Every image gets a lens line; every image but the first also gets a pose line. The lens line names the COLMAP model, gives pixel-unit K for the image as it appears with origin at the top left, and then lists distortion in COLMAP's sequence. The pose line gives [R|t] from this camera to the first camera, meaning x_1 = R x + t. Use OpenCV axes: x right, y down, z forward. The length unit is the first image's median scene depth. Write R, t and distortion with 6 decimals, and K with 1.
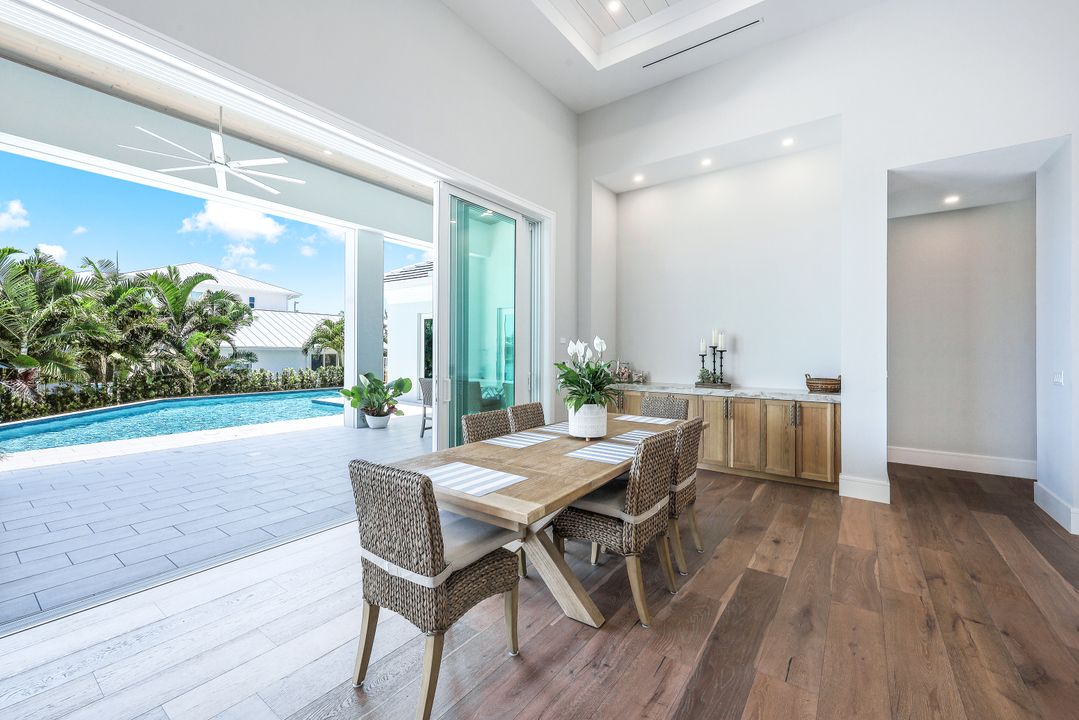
lens RADIAL K [[440.9, 0, 533.7], [0, 440.9, 353.9], [0, 0, 1]] dist [0.003468, 0.000465]
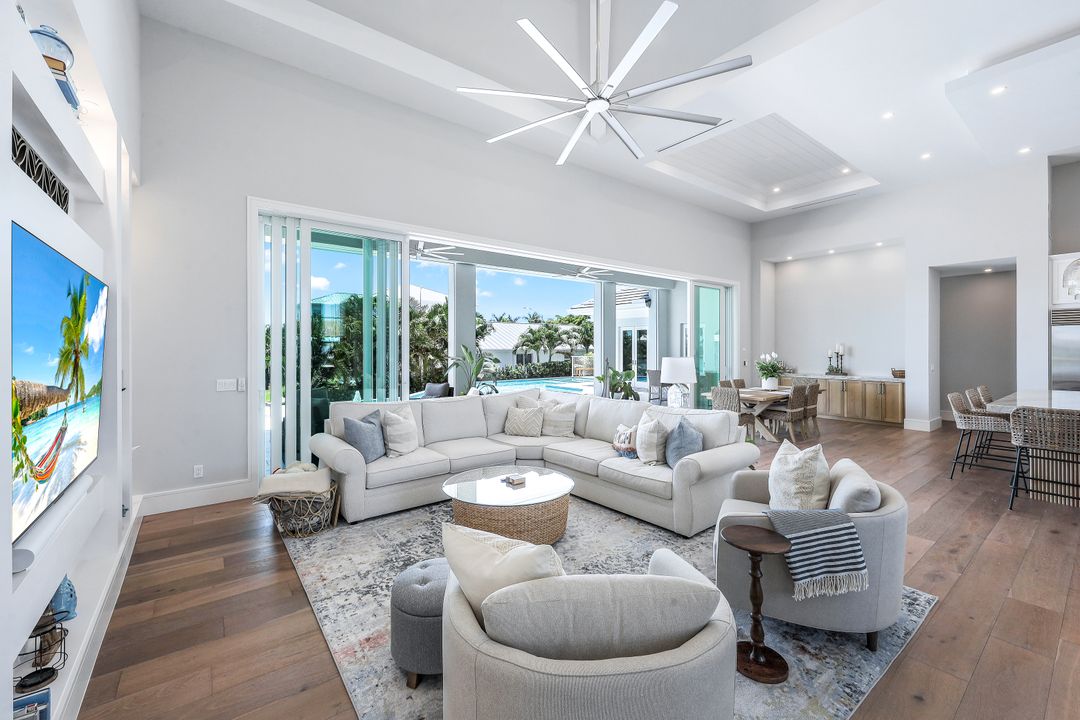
lens RADIAL K [[437.9, 0, 535.1], [0, 437.9, 350.8], [0, 0, 1]] dist [0.000632, 0.000205]
pose [[0.959564, -0.004602, -0.281454, -0.339754], [0.004489, 0.999989, -0.001047, -0.035212], [0.281456, -0.000259, 0.959574, -1.334320]]
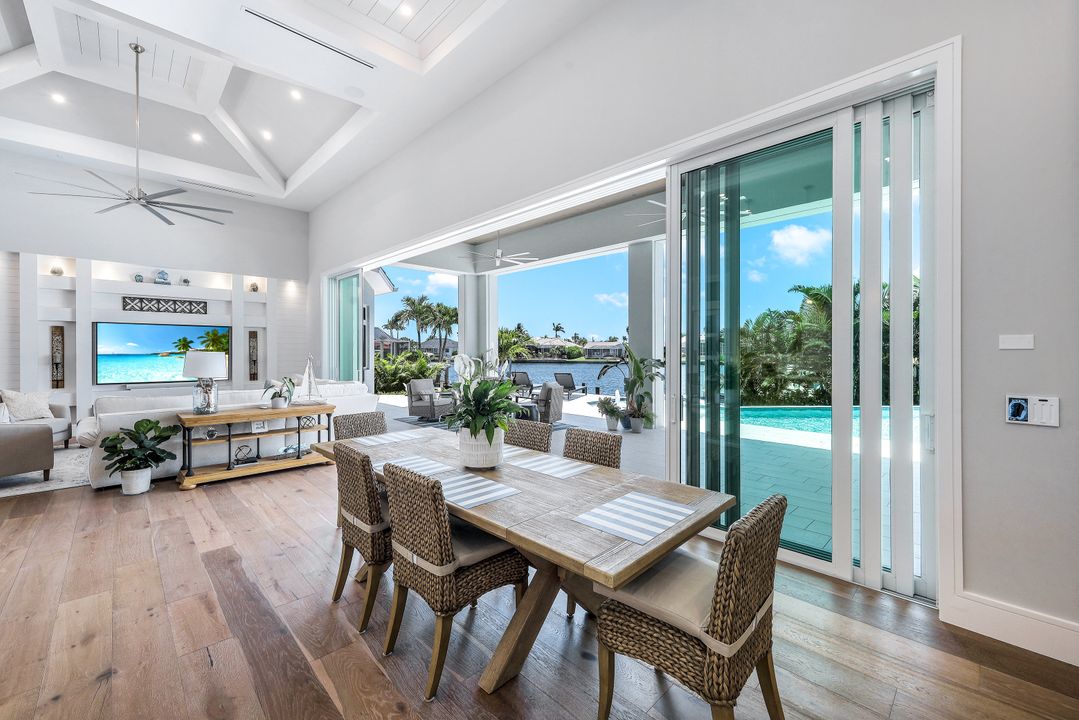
lens RADIAL K [[440.9, 0, 533.7], [0, 440.9, 353.9], [0, 0, 1]] dist [0.003468, 0.000465]
pose [[-0.170159, 0.001616, -0.985415, 0.687637], [-0.008391, 0.999960, 0.003089, -0.025598], [0.985381, 0.008794, -0.170139, 0.891009]]
